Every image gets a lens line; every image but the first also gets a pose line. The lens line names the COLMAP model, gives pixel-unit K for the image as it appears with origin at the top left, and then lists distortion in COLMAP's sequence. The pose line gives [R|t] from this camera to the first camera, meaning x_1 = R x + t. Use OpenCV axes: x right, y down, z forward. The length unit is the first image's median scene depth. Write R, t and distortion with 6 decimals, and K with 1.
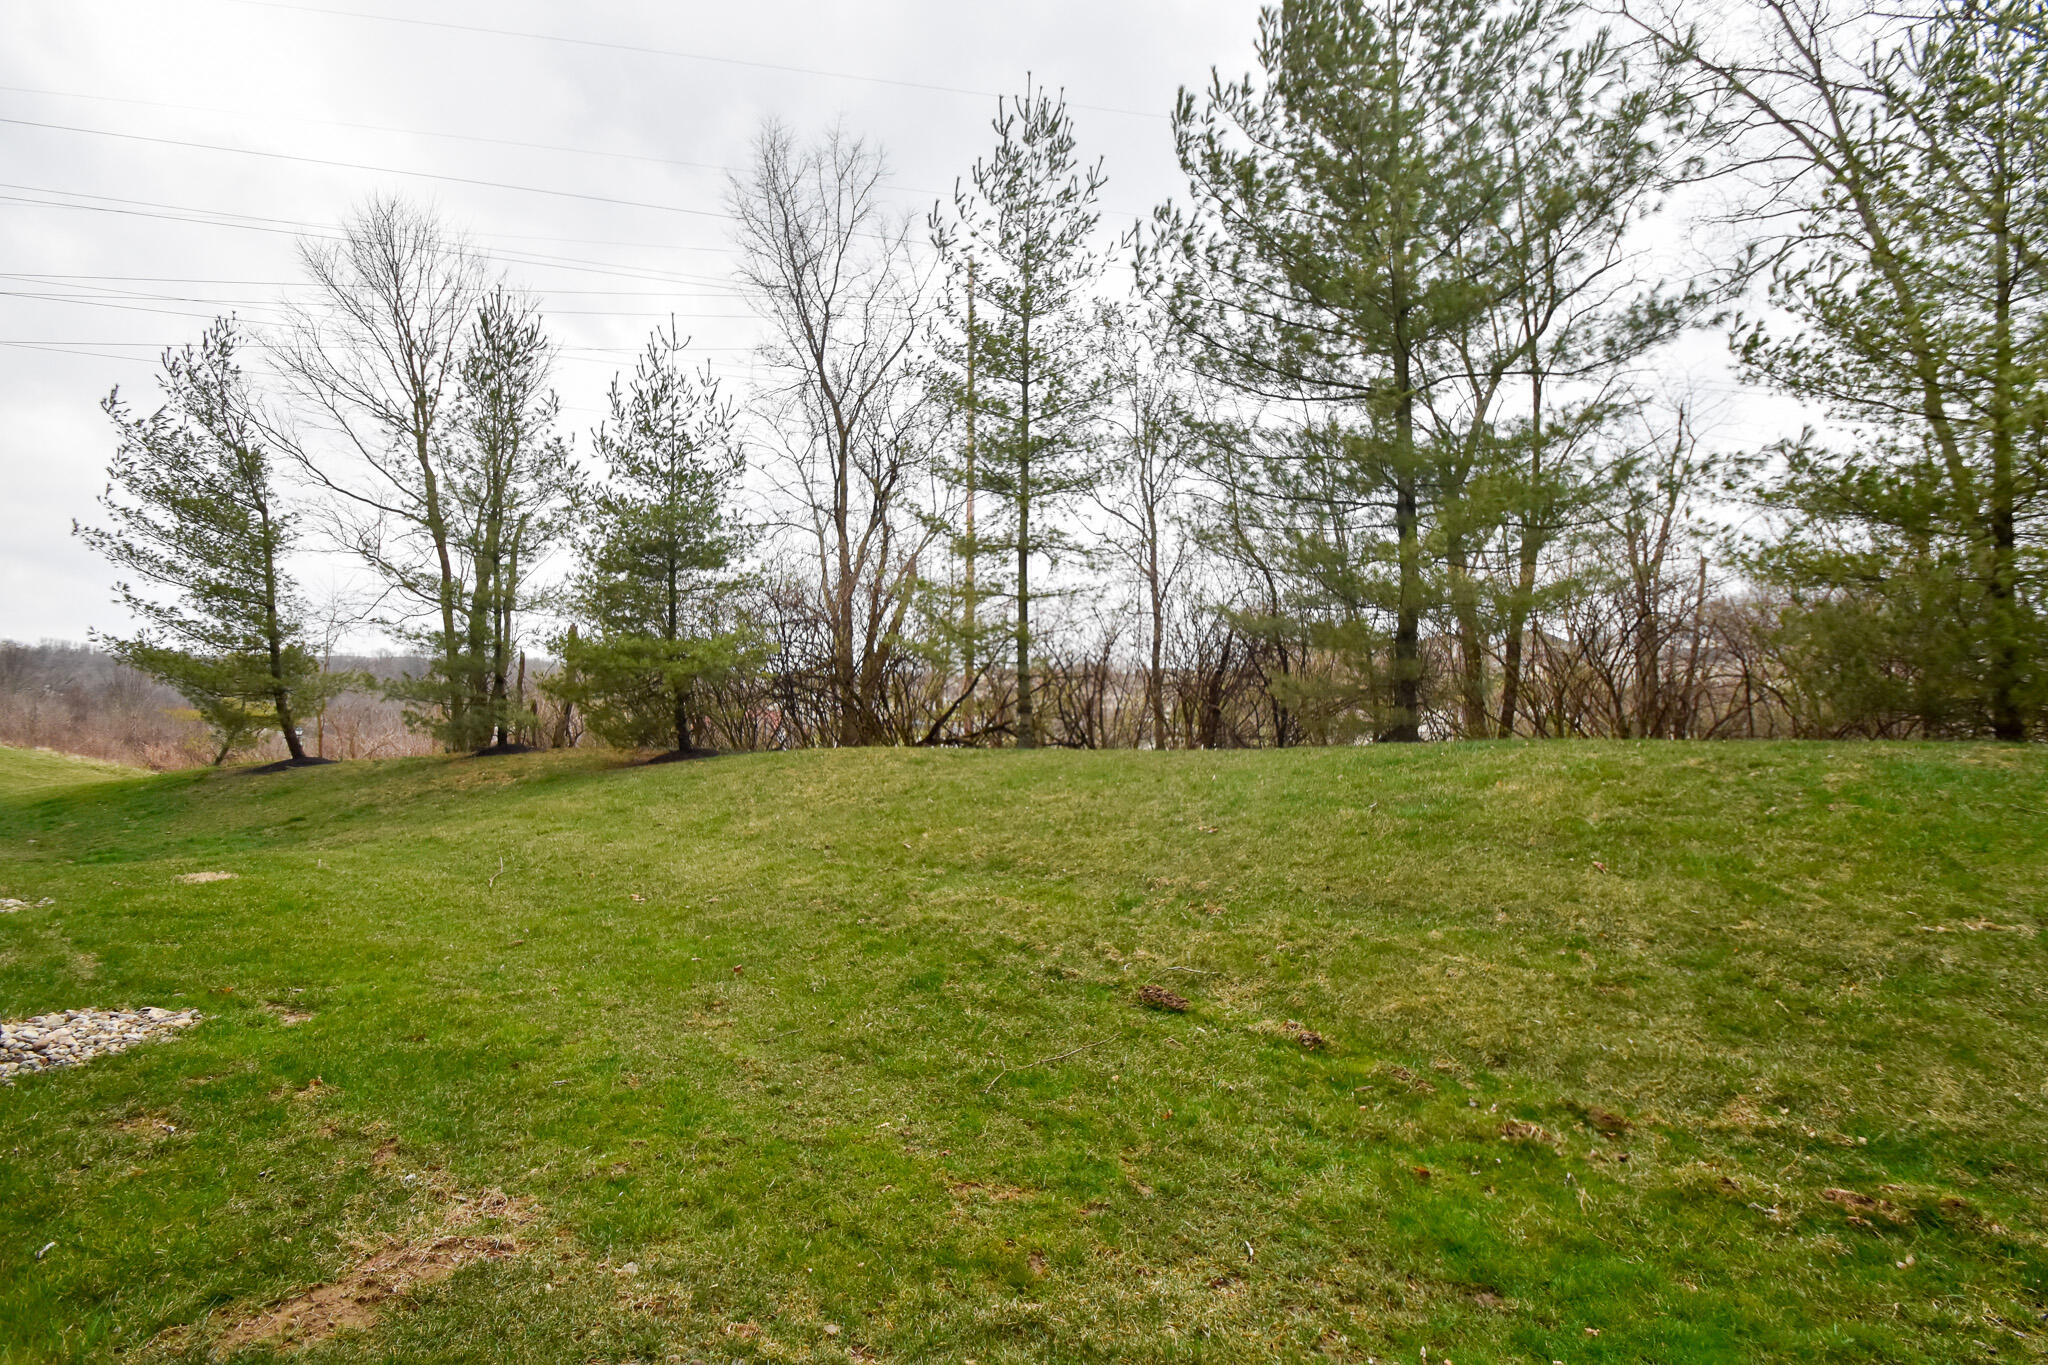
lens RADIAL K [[937.9, 0, 1022.9], [0, 937.9, 692.5], [0, 0, 1]] dist [0.023796, -0.019379]
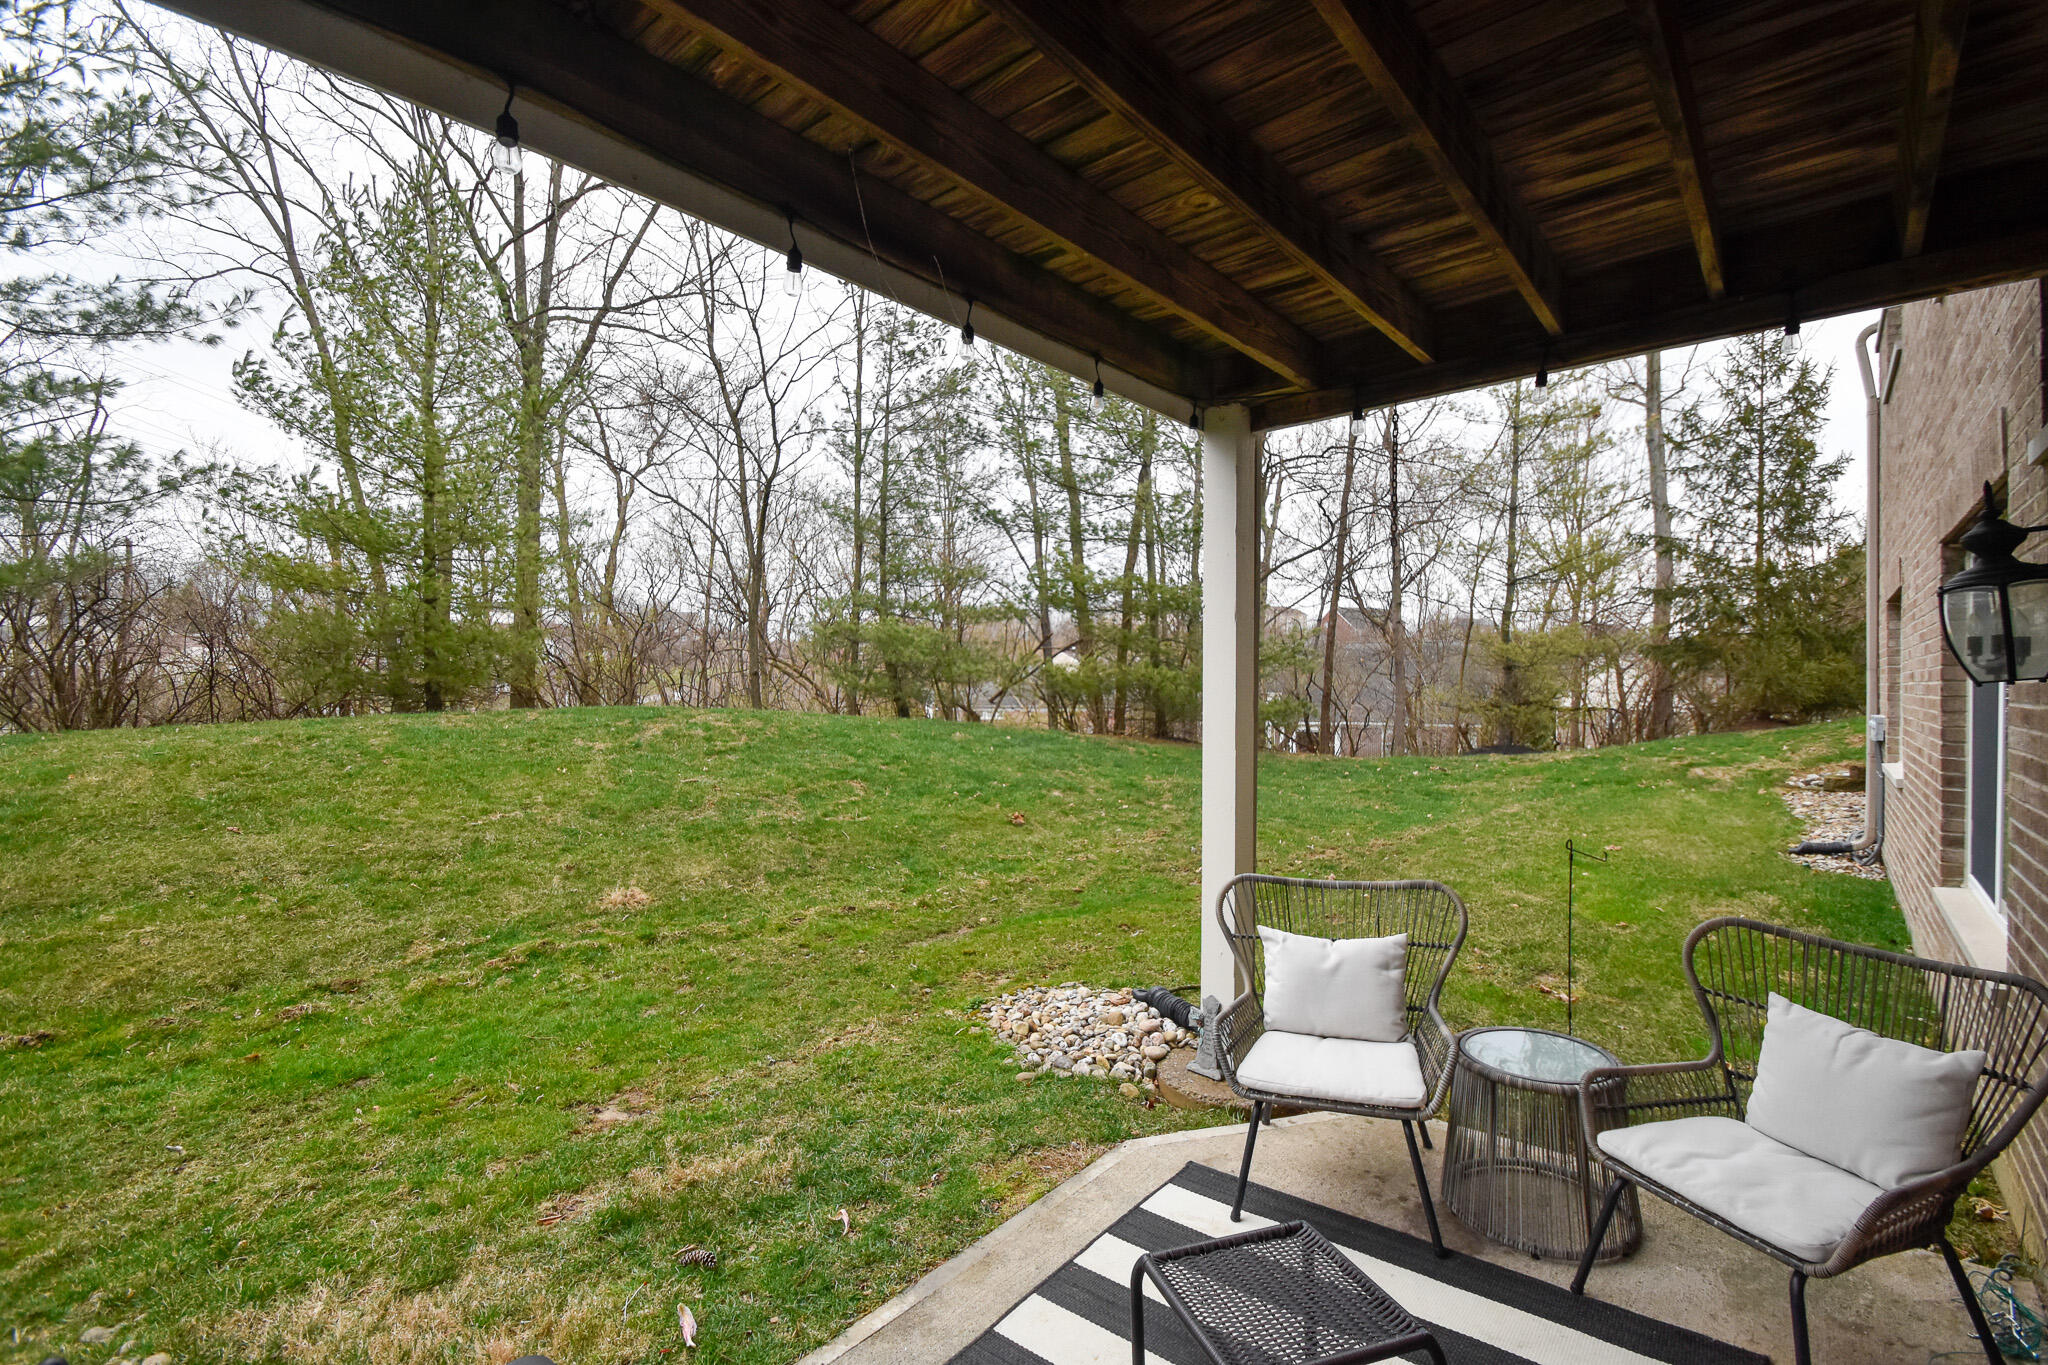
lens RADIAL K [[937.9, 0, 1022.9], [0, 937.9, 692.5], [0, 0, 1]] dist [0.023796, -0.019379]
pose [[0.133355, -0.027377, 0.990690, -0.460653], [0.011284, 0.999596, 0.026104, -0.007432], [-0.991004, 0.007698, 0.133610, -0.144061]]
